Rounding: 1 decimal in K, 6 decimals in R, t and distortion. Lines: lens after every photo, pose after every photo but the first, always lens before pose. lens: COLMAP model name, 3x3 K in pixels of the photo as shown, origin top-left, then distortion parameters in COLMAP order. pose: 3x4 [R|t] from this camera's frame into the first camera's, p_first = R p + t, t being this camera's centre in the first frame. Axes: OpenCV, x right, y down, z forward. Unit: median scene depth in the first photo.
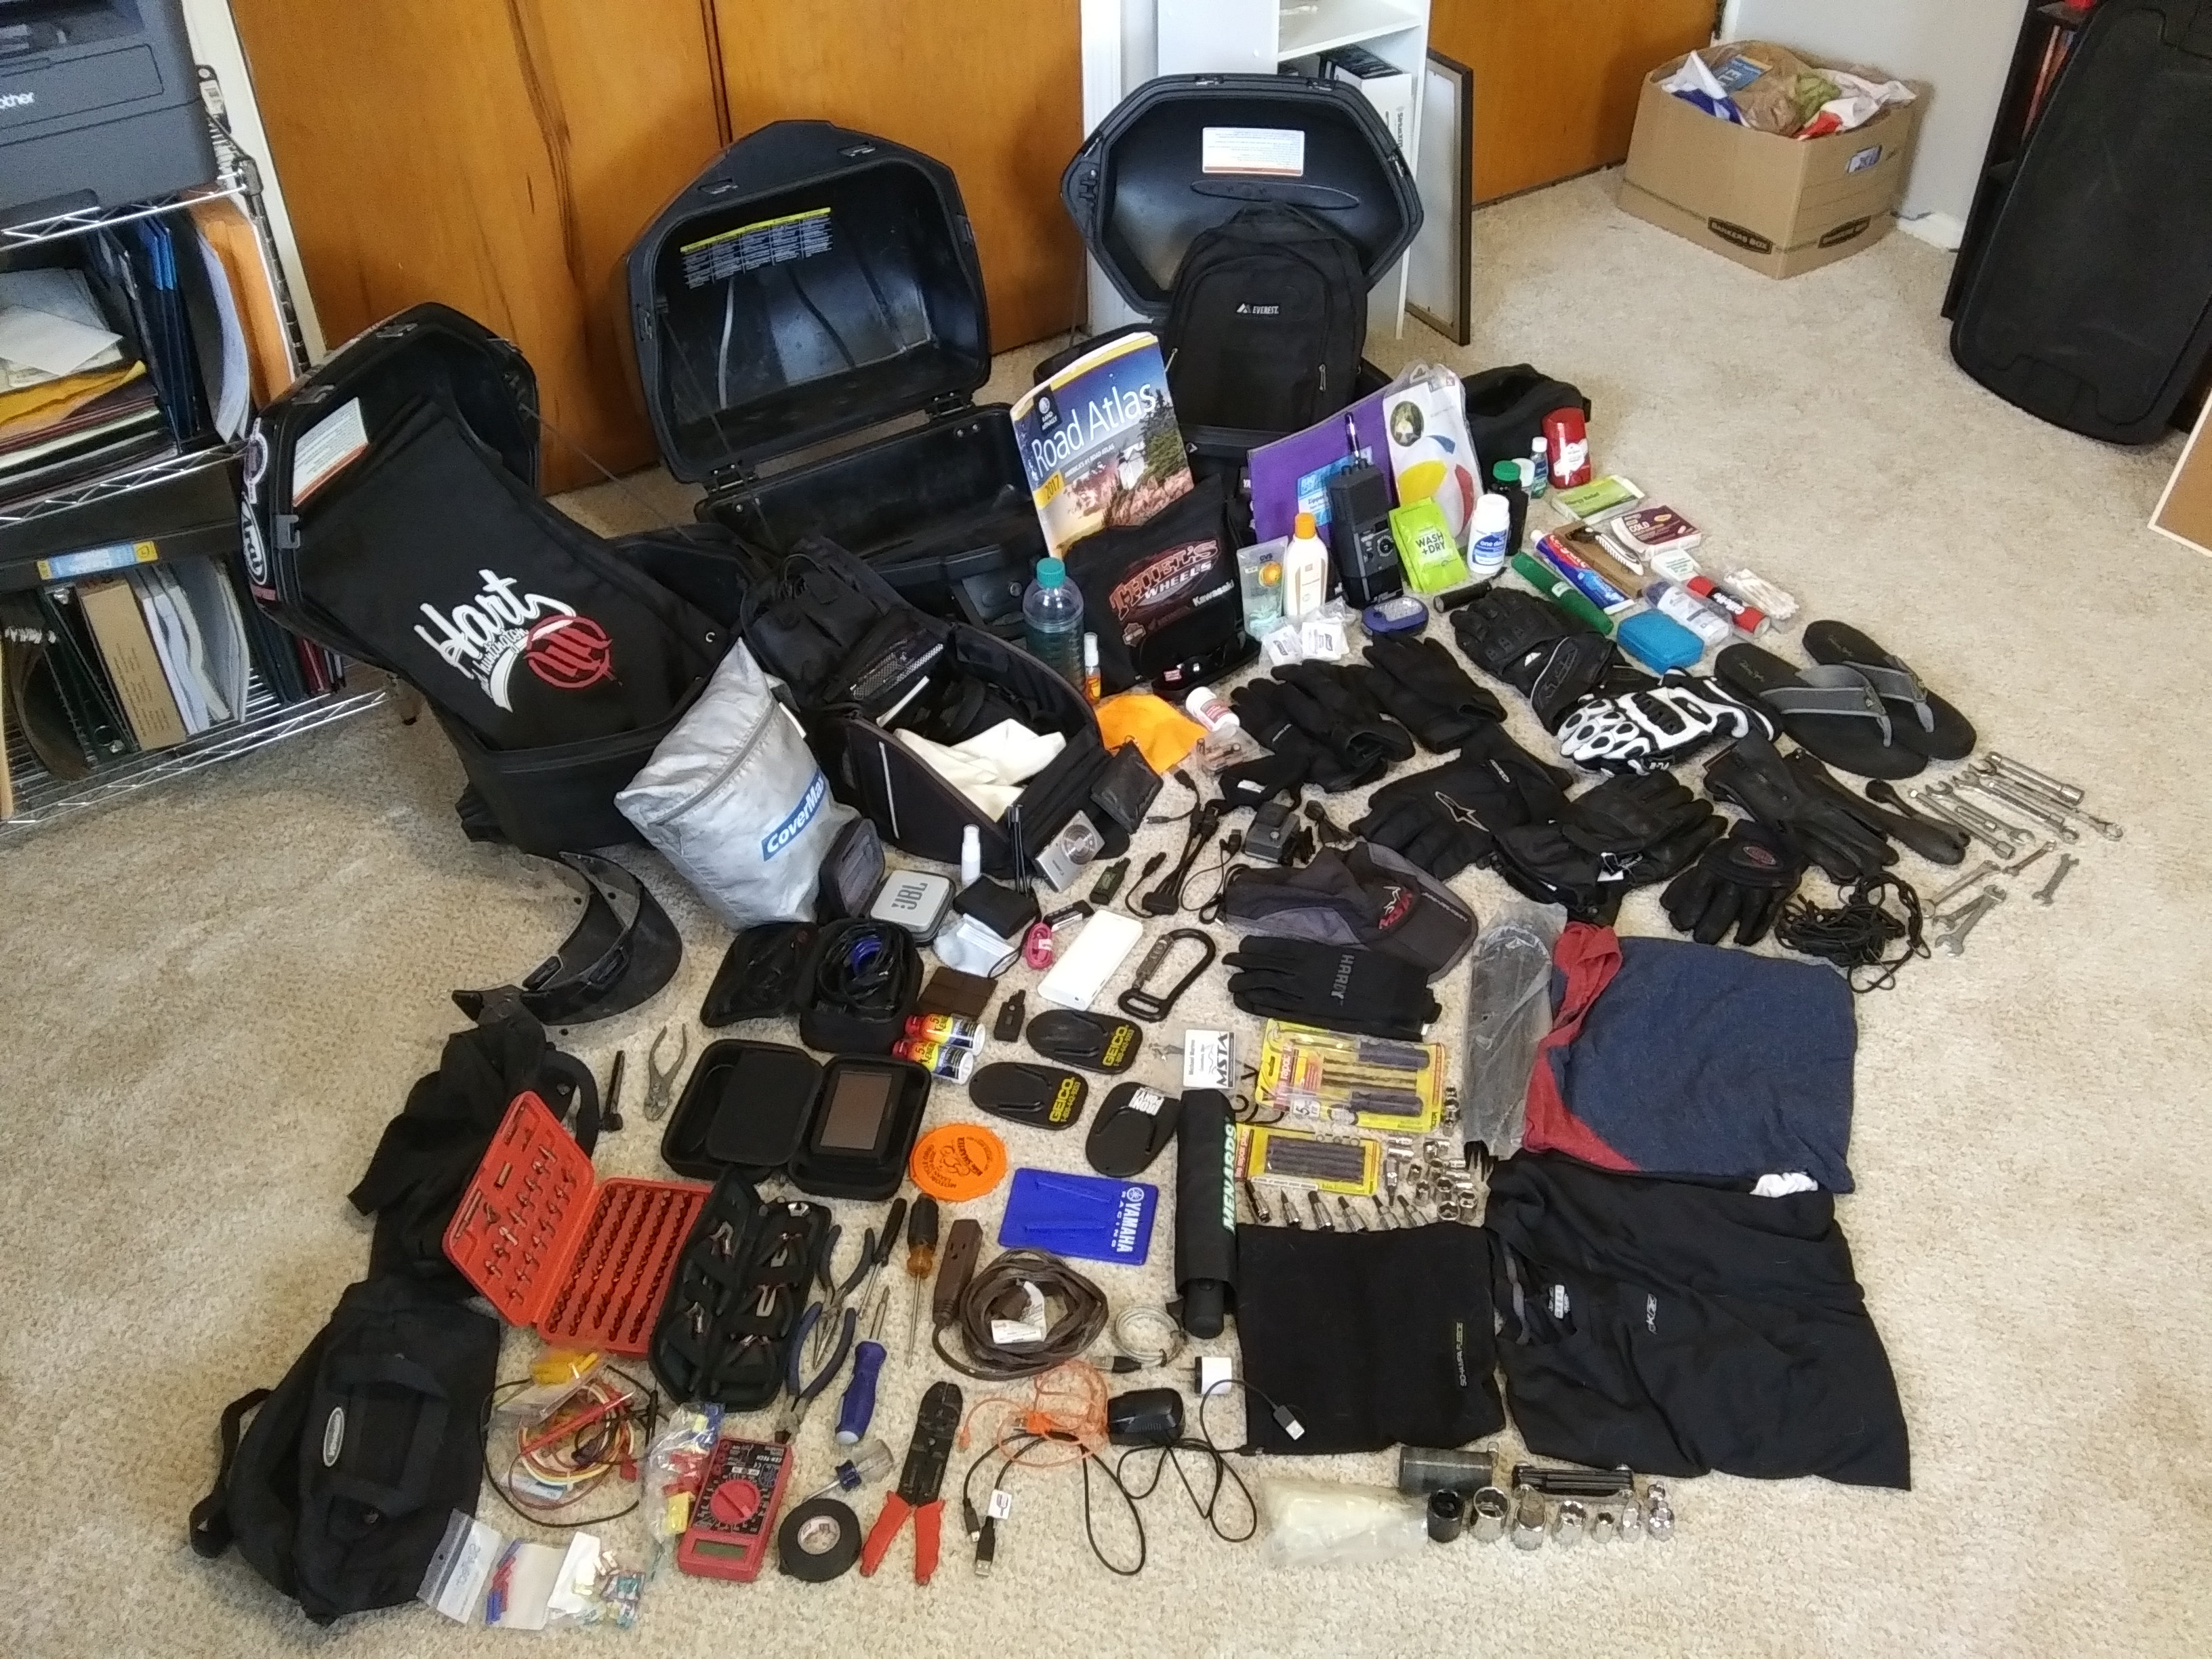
lens RADIAL K [[1973.8, 0, 1109.8], [0, 1973.8, 838.4], [0, 0, 1]] dist [-0.017797, -0.046749]
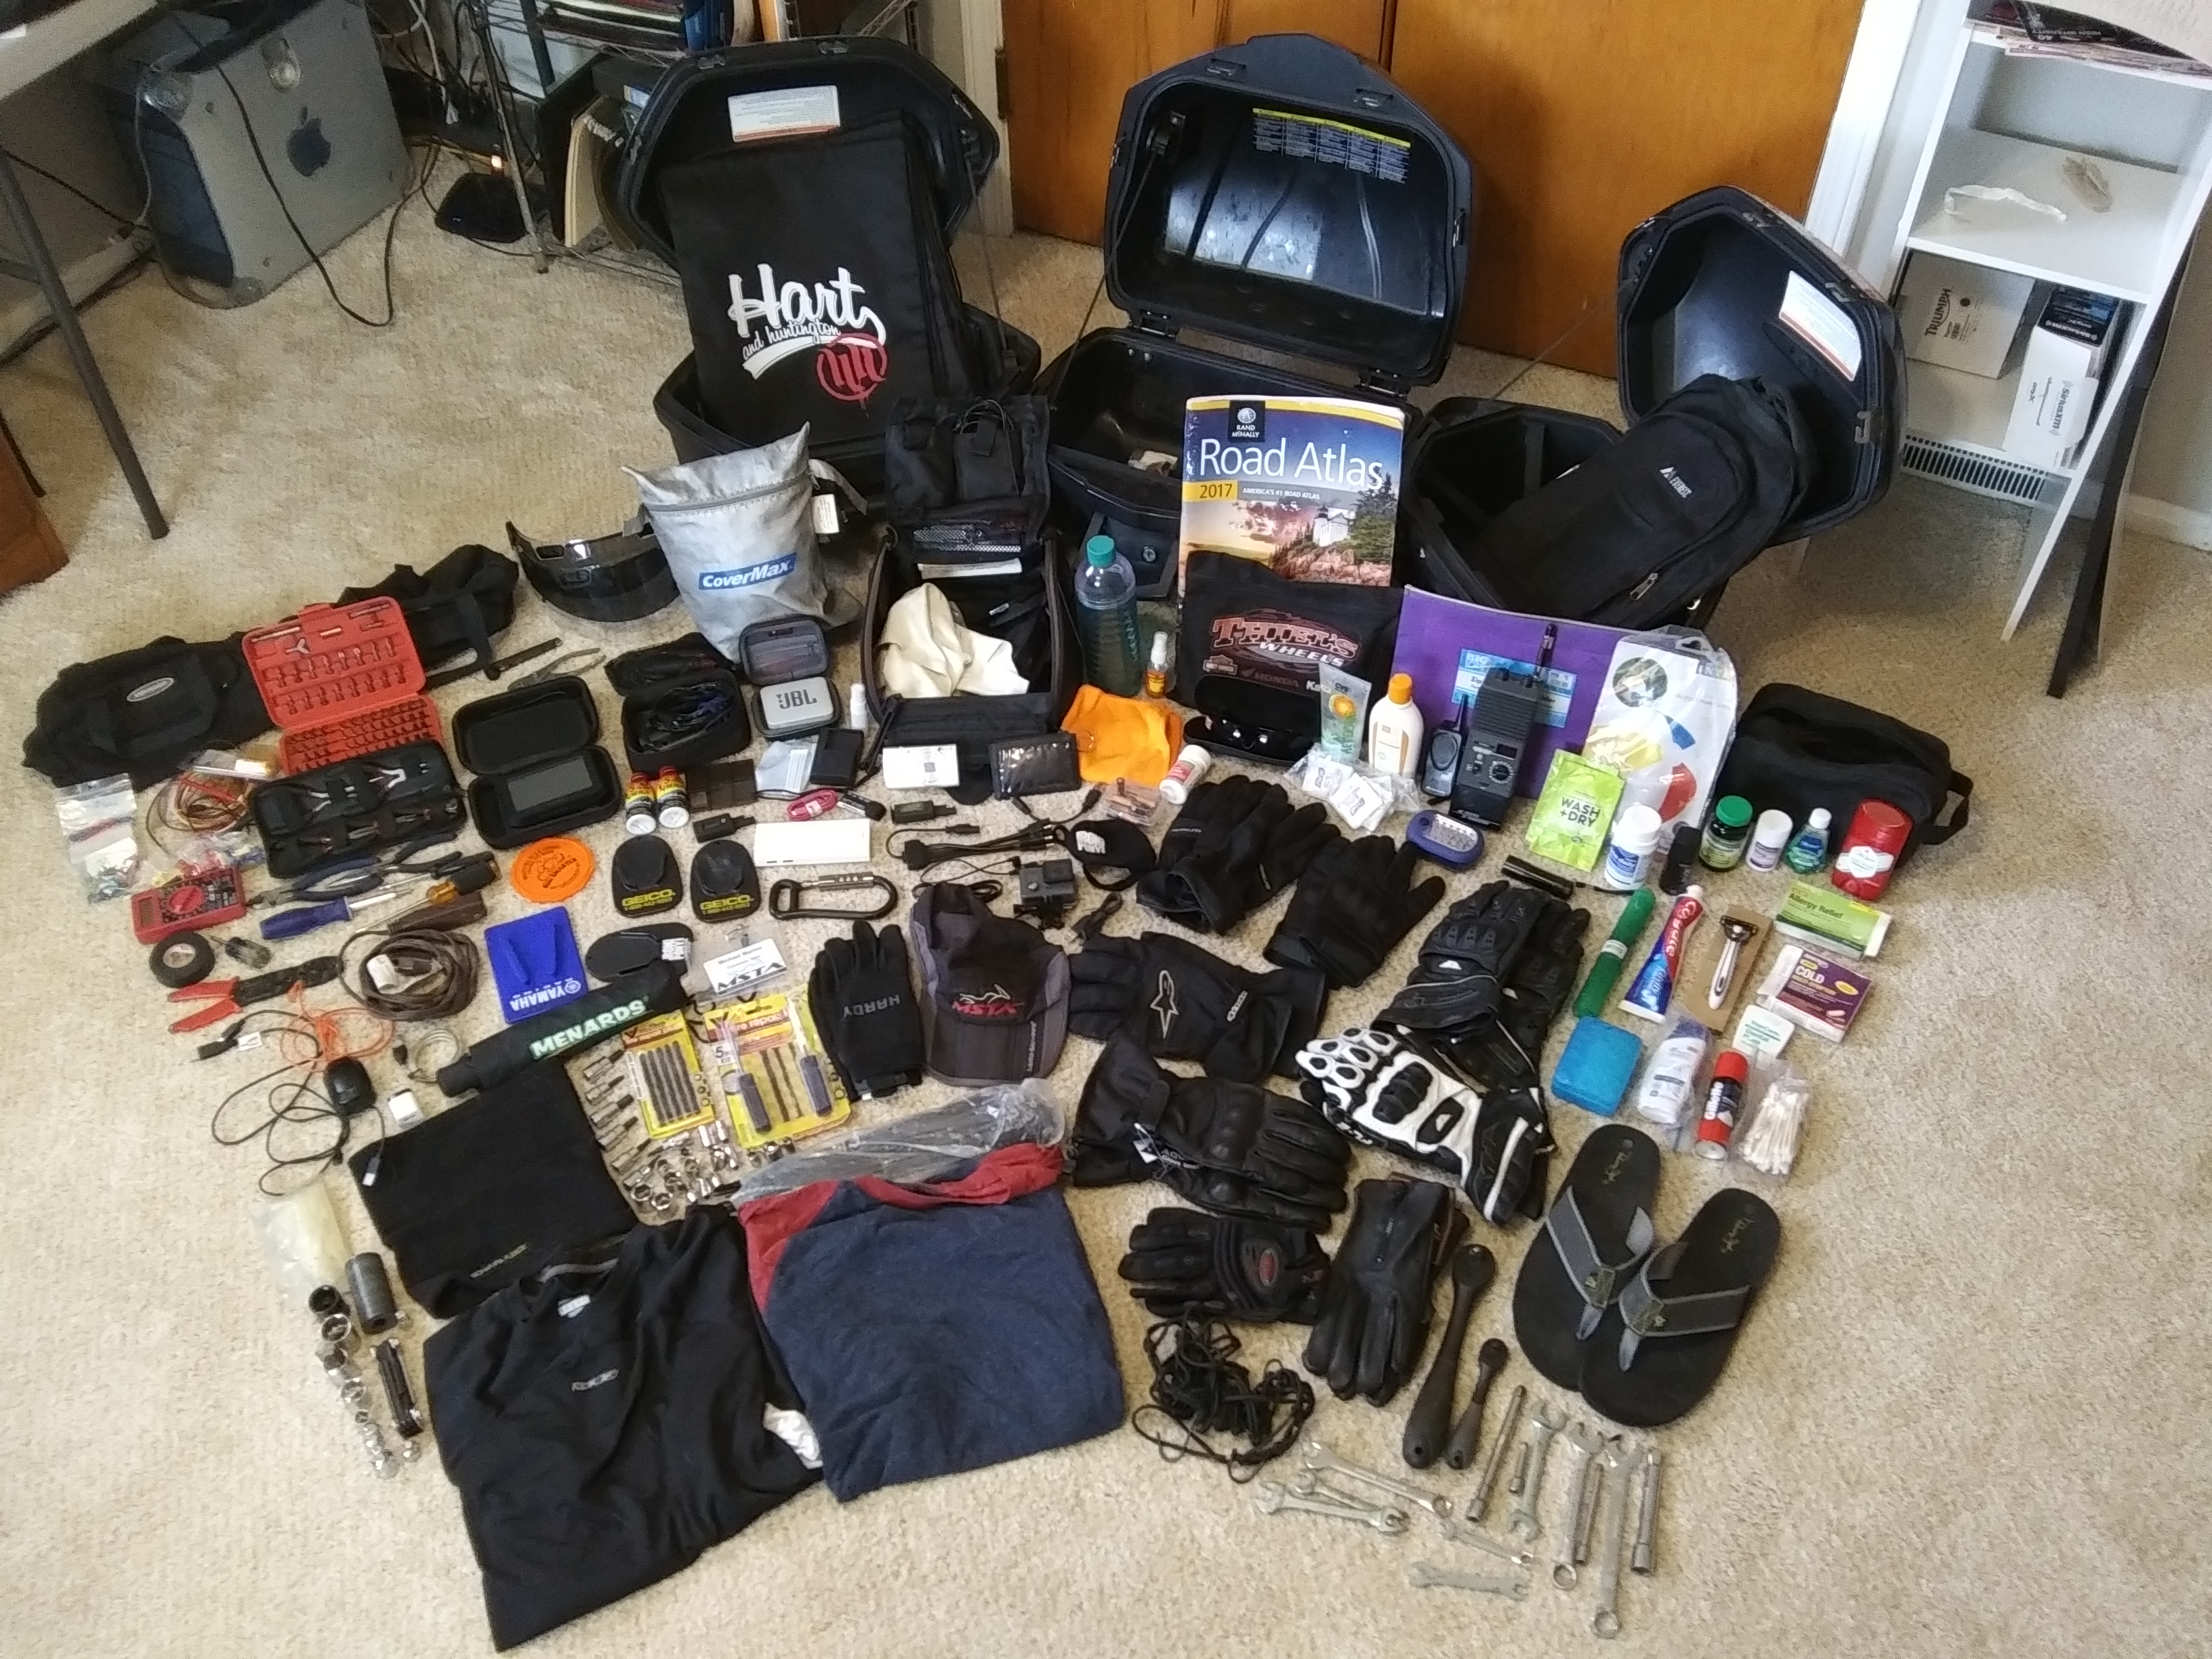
lens RADIAL K [[1973.8, 0, 1123.8], [0, 1973.8, 841.8], [0, 0, 1]] dist [-0.017797, -0.046749]
pose [[0.523926, 0.652740, -0.547205, 0.655356], [-0.556612, 0.748663, 0.360119, -0.413151], [0.644736, 0.115905, 0.755567, 0.282684]]
